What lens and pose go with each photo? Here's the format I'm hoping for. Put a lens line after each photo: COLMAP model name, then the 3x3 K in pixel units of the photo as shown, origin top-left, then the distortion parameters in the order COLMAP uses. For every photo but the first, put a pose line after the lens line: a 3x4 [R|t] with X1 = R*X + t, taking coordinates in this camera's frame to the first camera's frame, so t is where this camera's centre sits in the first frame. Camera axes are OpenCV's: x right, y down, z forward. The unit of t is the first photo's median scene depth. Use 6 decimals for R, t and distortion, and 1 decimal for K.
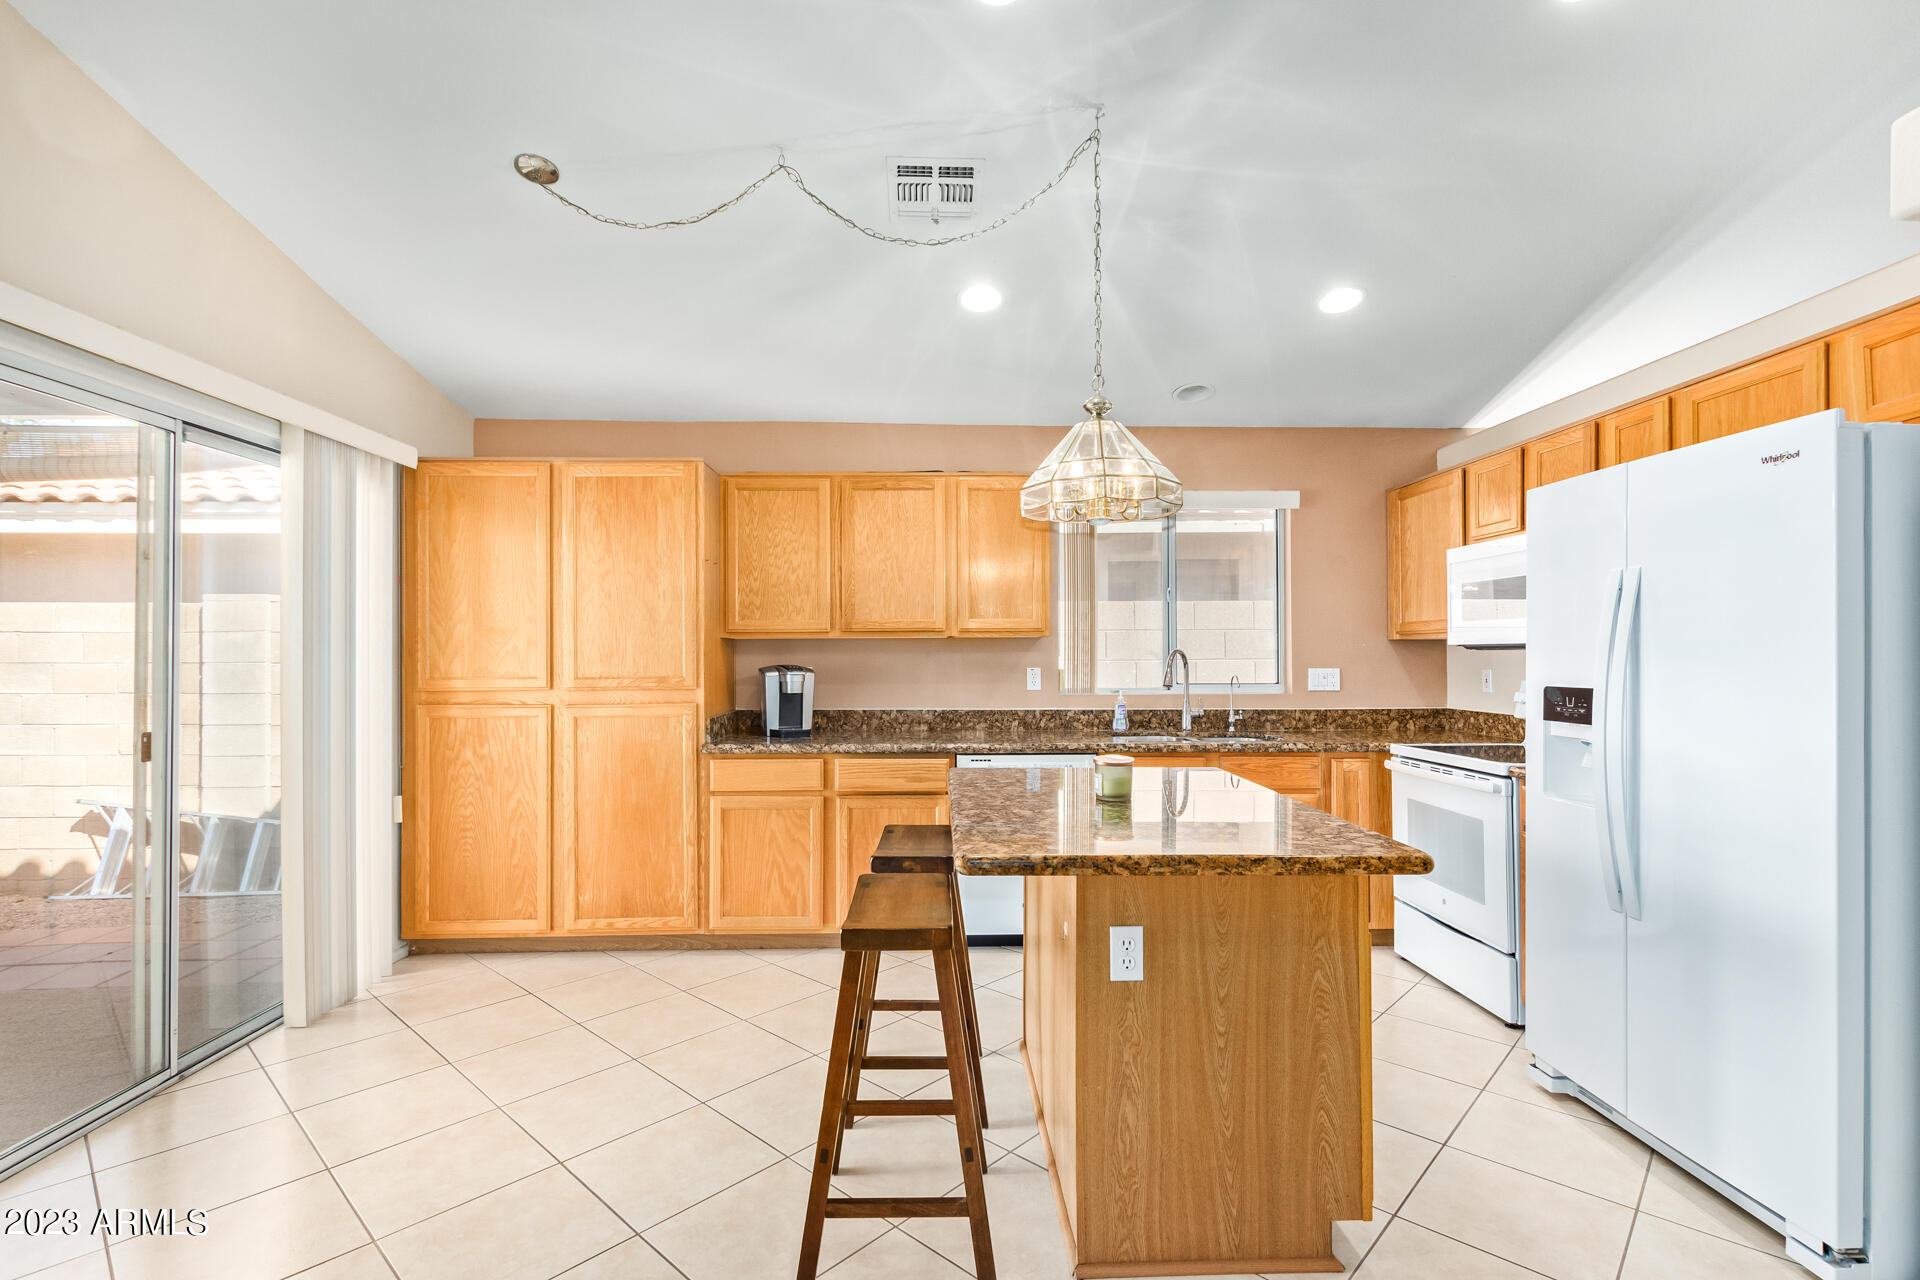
lens RADIAL K [[894.5, 0, 955.0], [0, 894.5, 646.0], [0, 0, 1]] dist [0.016029, -0.007142]
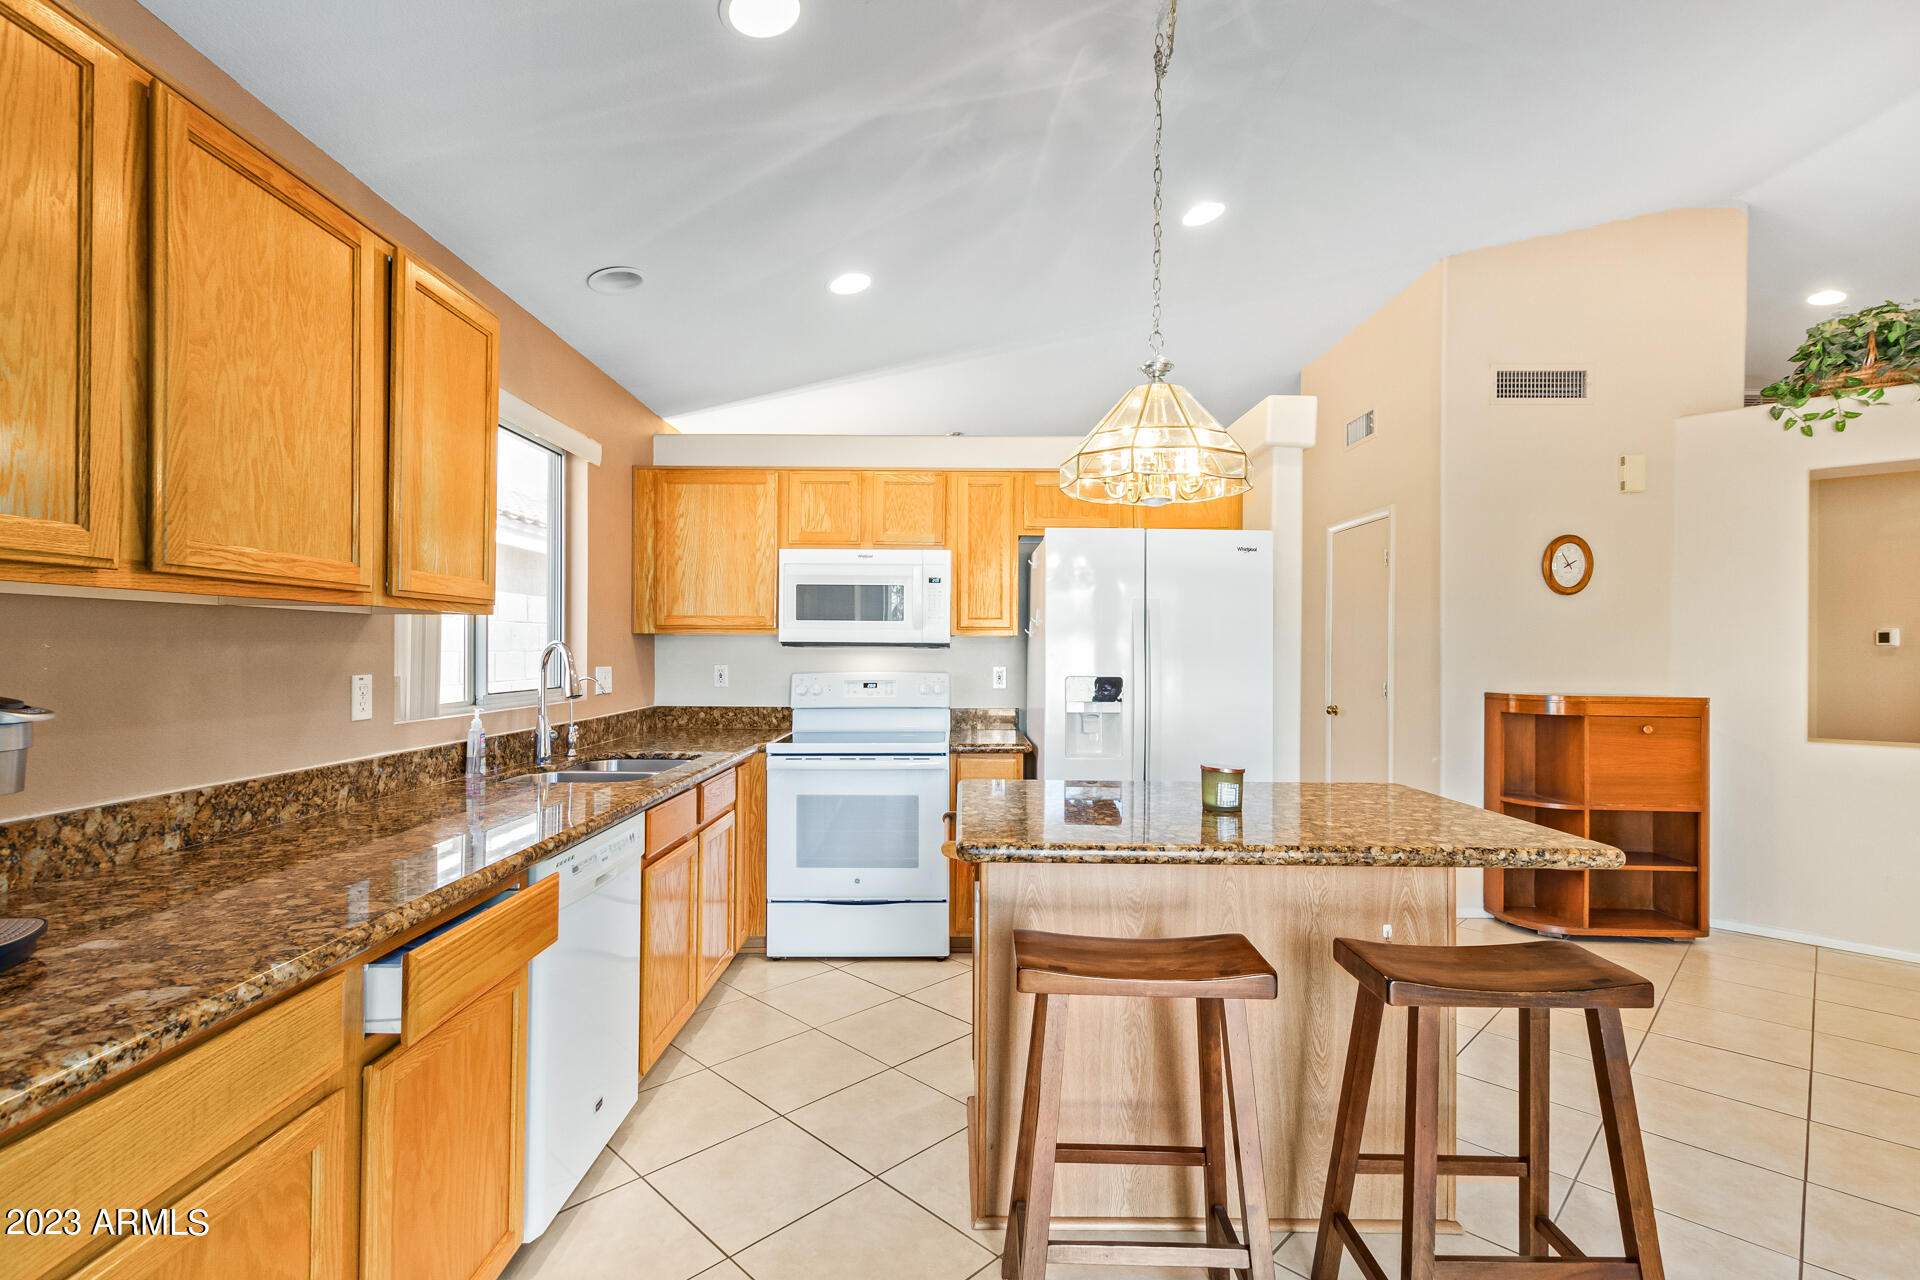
lens RADIAL K [[884.6, 0, 960.1], [0, 884.6, 646.9], [0, 0, 1]] dist [0.015490, -0.006336]
pose [[0.022743, 0.006455, 0.999721, -0.459169], [-0.017387, 0.999830, -0.006060, 0.007128], [-0.999590, -0.017244, 0.022851, 0.762973]]
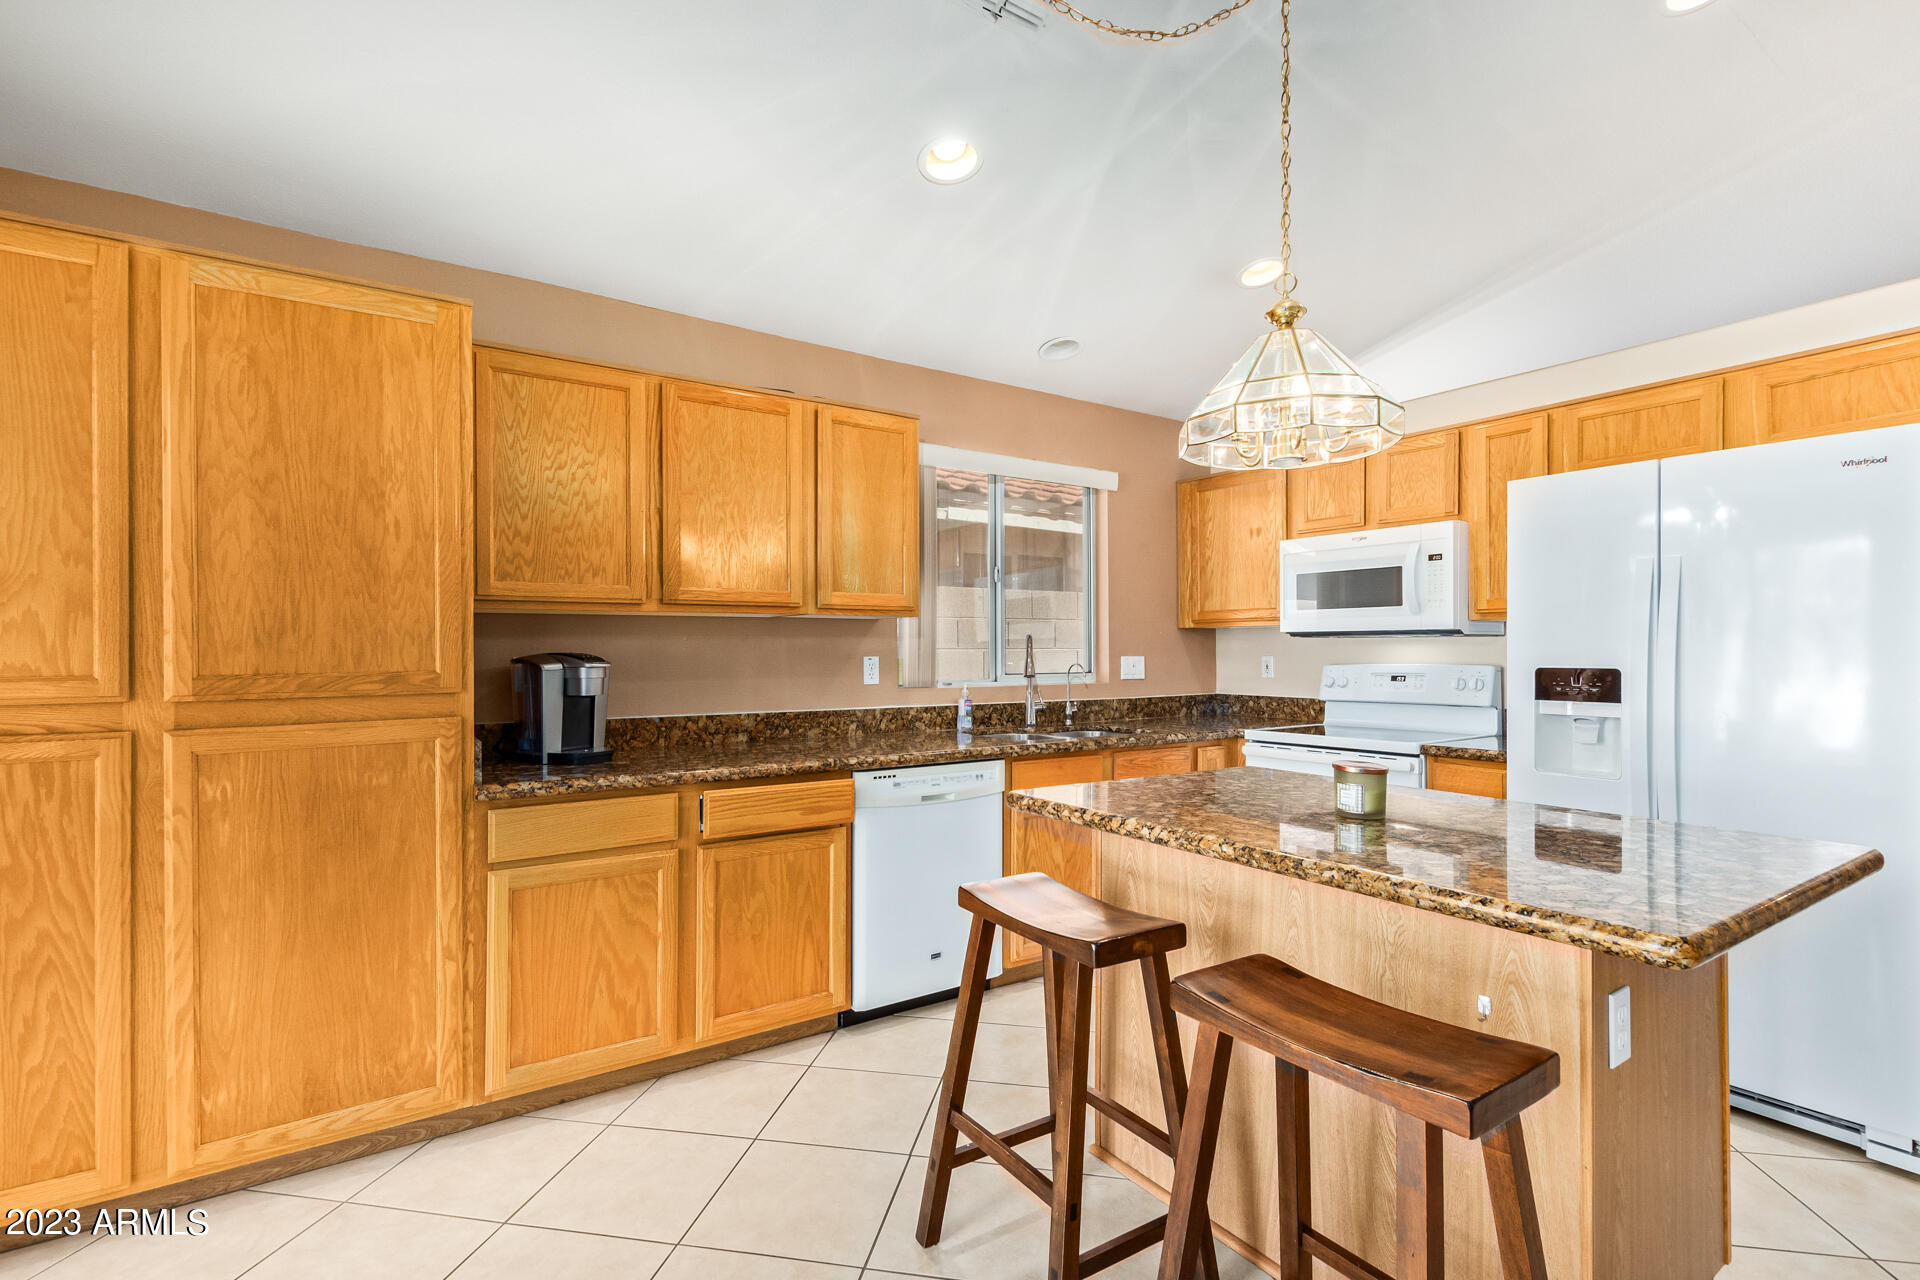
lens RADIAL K [[894.5, 0, 955.0], [0, 894.5, 646.0], [0, 0, 1]] dist [0.016029, -0.007142]
pose [[0.841622, 0.003308, 0.540058, -0.329569], [-0.005897, 0.999978, 0.003066, 0.013539], [-0.540035, -0.005765, 0.841623, 0.324568]]
